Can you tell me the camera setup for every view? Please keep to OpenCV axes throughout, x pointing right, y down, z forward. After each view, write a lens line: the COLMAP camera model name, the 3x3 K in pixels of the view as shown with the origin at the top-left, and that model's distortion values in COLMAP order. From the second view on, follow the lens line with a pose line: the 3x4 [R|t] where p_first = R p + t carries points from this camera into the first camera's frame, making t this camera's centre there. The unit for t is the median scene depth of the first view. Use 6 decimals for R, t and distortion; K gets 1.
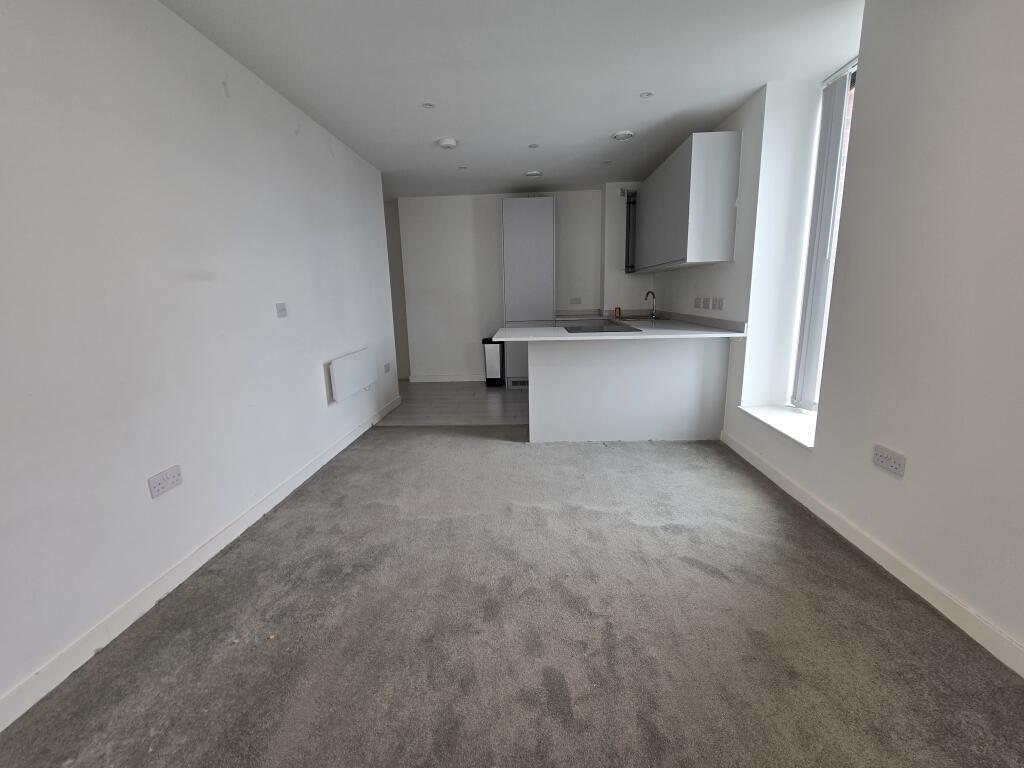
lens RADIAL K [[420.0, 0, 513.2], [0, 420.0, 374.7], [0, 0, 1]] dist [-0.002457, 0.000319]
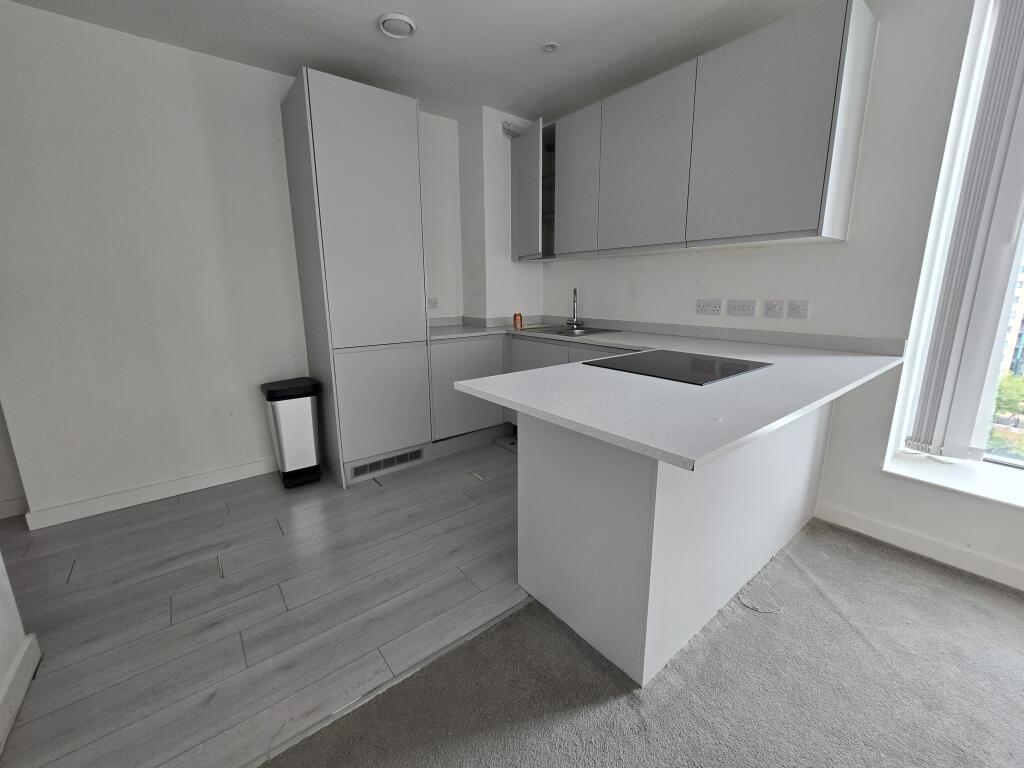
lens RADIAL K [[420.0, 0, 513.2], [0, 420.0, 374.7], [0, 0, 1]] dist [-0.002457, 0.000319]
pose [[0.755425, -0.112023, 0.645588, -0.173254], [0.112594, 0.992814, 0.040524, -0.096030], [-0.645489, 0.042076, 0.762610, 0.528999]]
